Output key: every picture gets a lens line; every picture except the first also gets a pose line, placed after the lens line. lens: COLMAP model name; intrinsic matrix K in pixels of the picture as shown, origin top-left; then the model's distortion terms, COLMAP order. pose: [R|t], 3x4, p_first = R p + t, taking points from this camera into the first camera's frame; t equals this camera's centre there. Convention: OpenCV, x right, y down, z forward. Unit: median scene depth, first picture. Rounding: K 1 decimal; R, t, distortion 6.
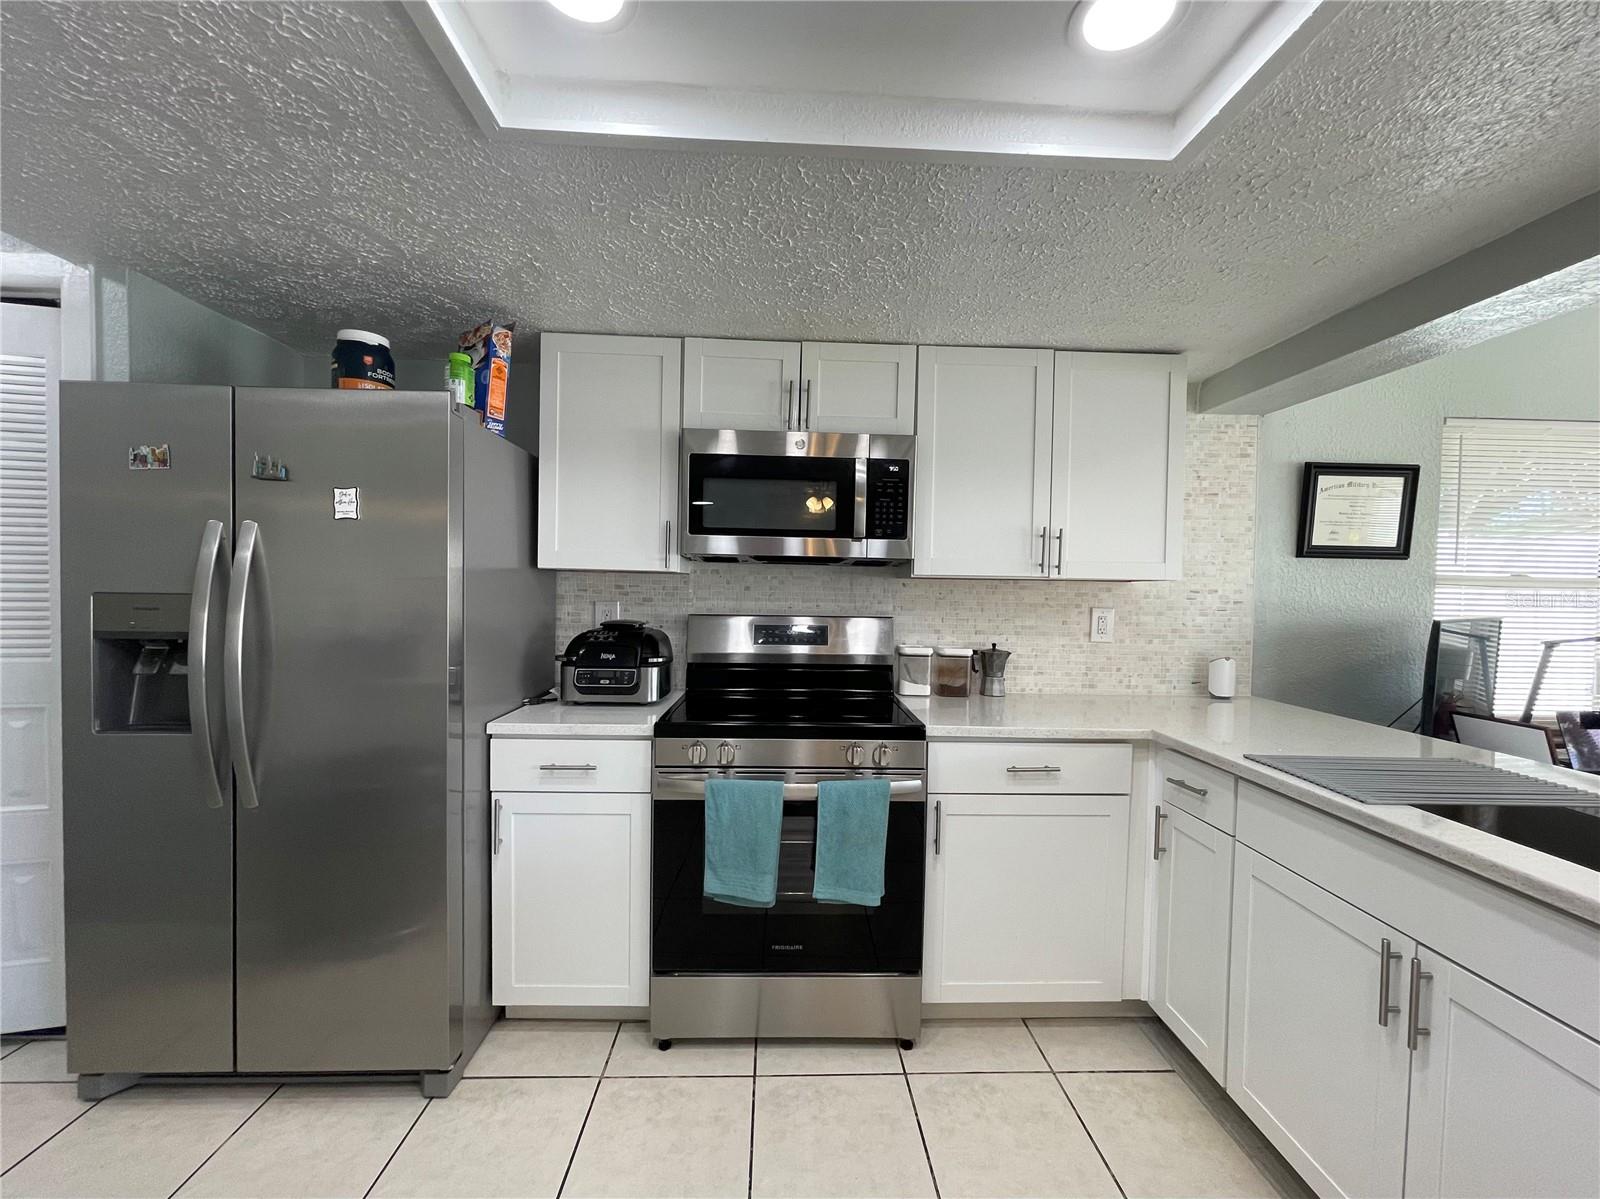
lens RADIAL K [[662.5, 0, 802.2], [0, 662.5, 608.0], [0, 0, 1]] dist [-0.000990, 0.000003]
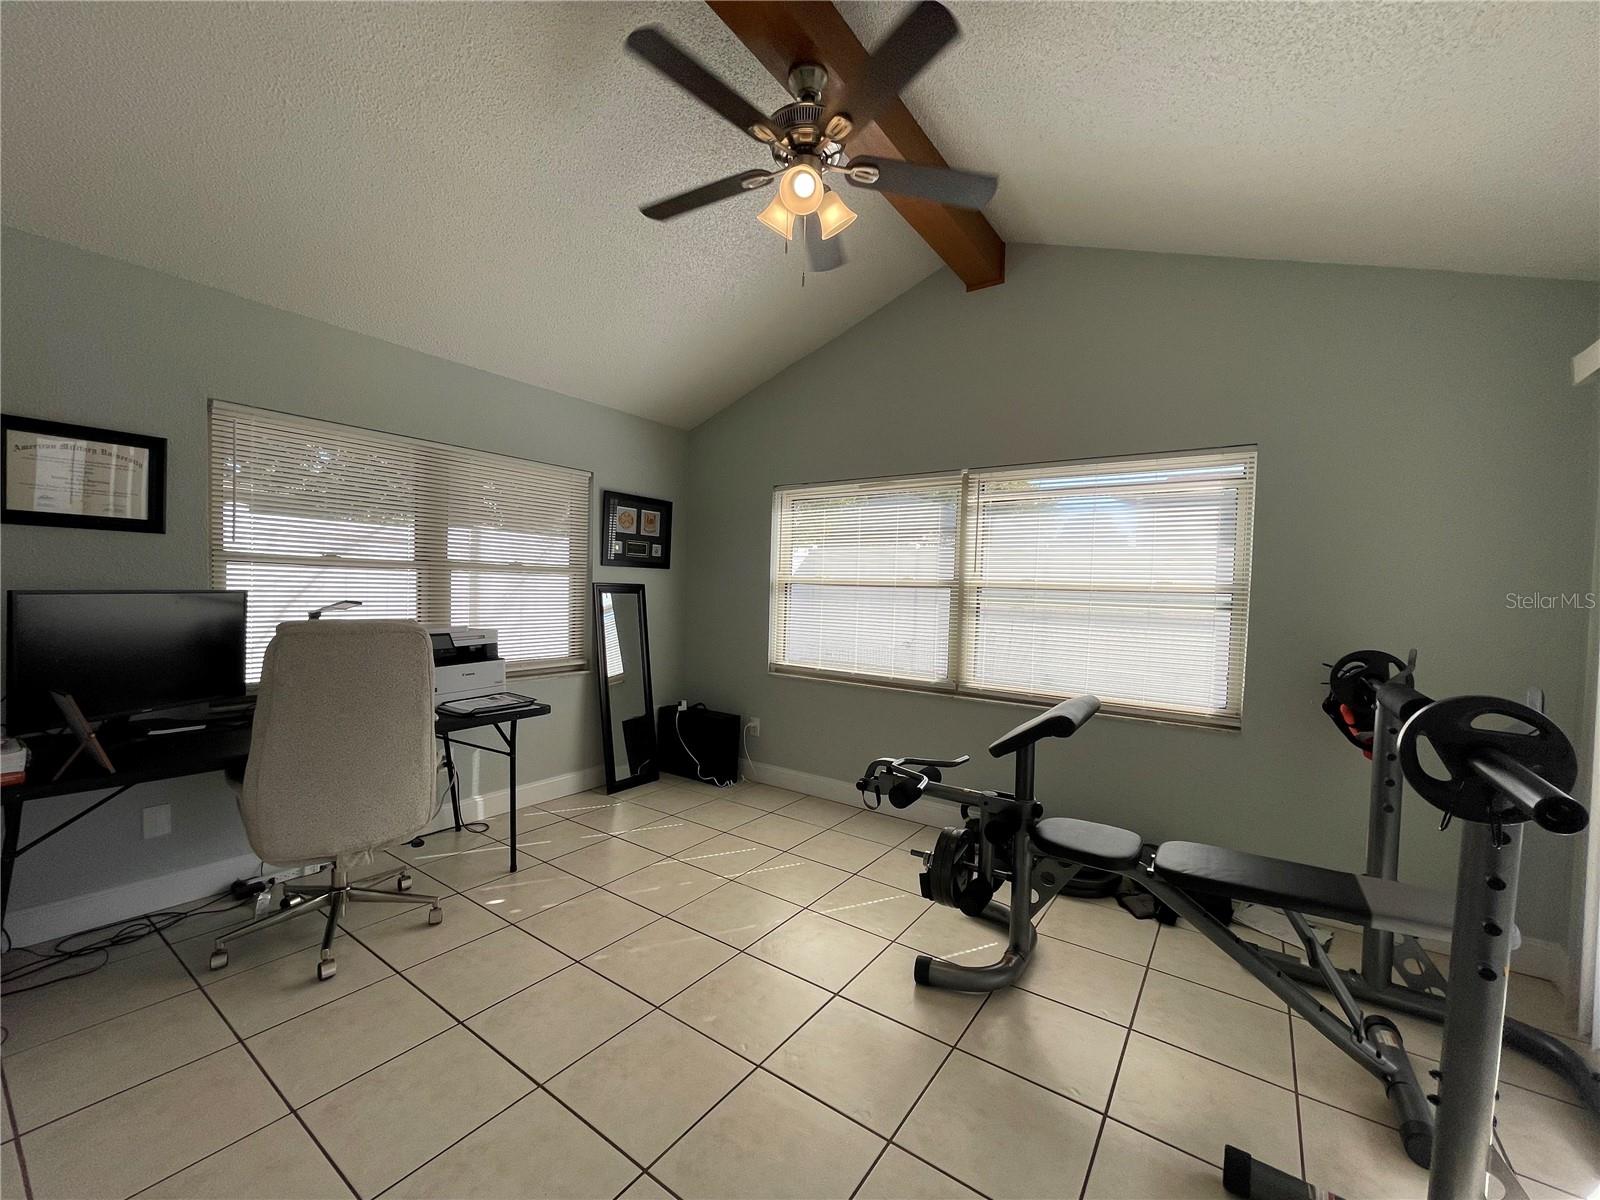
lens RADIAL K [[642.5, 0, 801.1], [0, 642.5, 608.0], [0, 0, 1]] dist [0.001143, -0.000253]
pose [[0.606511, -0.025308, 0.794672, 0.888423], [0.011798, 0.999670, 0.022832, 0.033461], [-0.794988, -0.004473, 0.606609, -0.421415]]
